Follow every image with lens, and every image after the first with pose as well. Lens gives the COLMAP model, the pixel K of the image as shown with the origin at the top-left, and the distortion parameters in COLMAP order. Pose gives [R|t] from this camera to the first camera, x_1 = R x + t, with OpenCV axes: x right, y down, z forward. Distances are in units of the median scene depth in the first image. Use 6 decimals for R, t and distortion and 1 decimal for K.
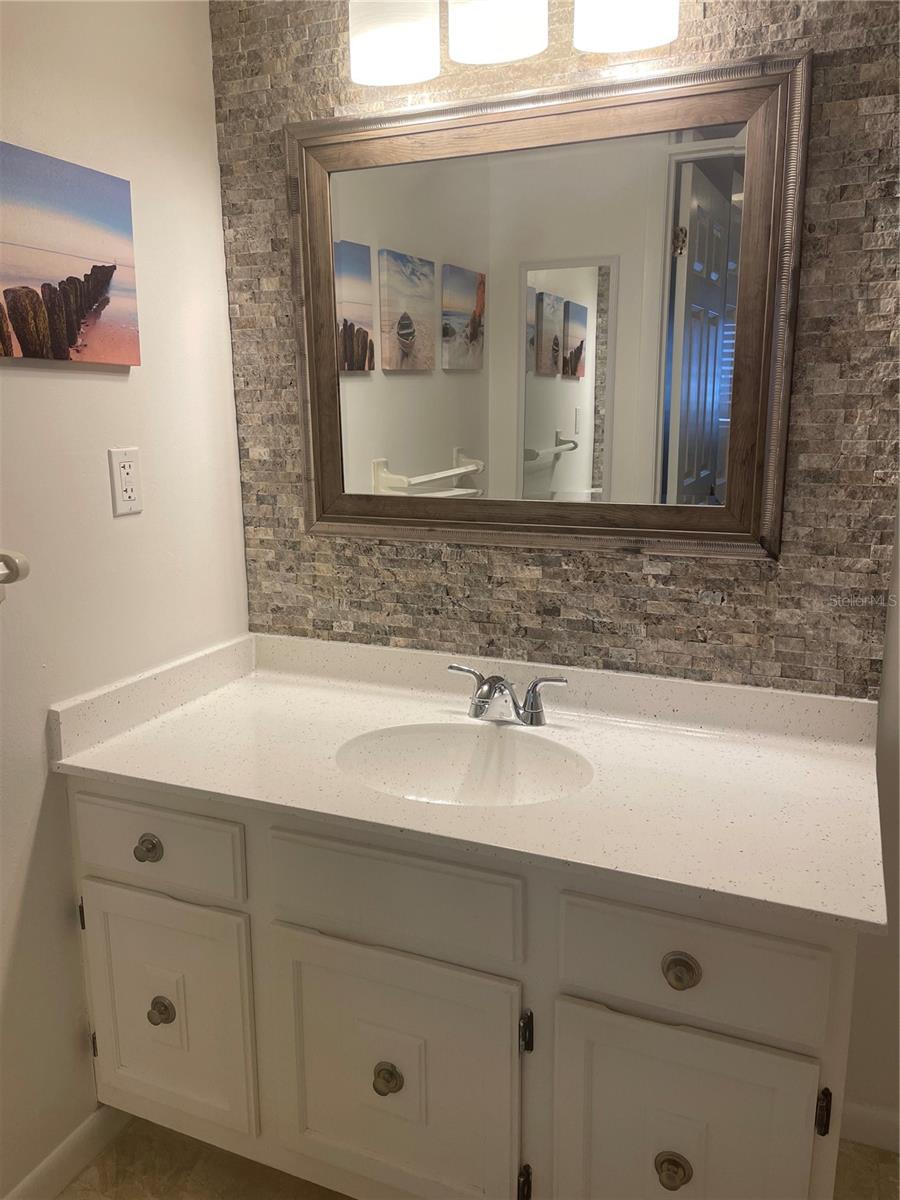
lens RADIAL K [[906.6, 0, 445.0], [0, 906.6, 597.3], [0, 0, 1]] dist [0.006043, -0.002646]
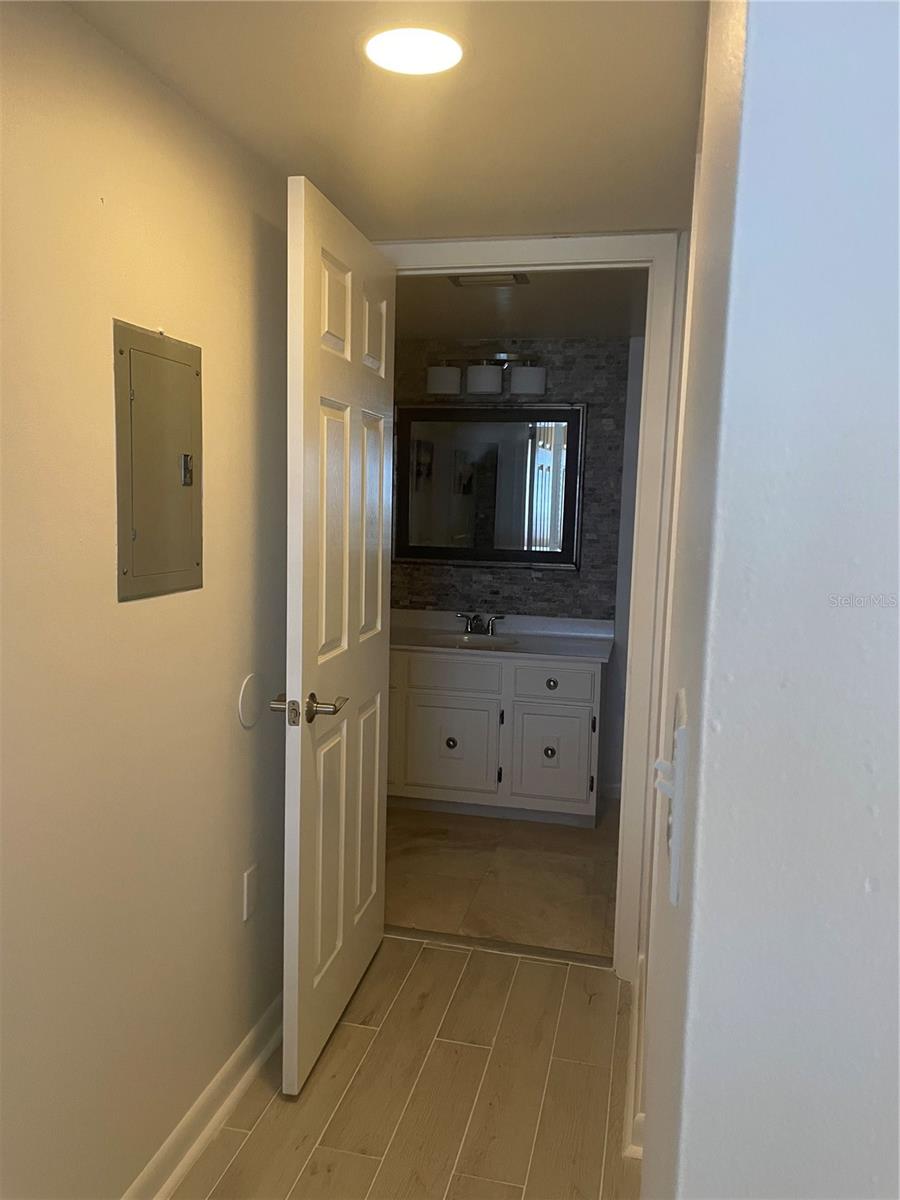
lens RADIAL K [[906.6, 0, 451.7], [0, 906.6, 602.6], [0, 0, 1]] dist [0.006043, -0.002646]
pose [[0.981780, 0.020529, 0.188908, -0.487138], [-0.000043, 0.994171, -0.107816, 0.318771], [-0.190020, 0.105844, 0.976058, -1.463230]]
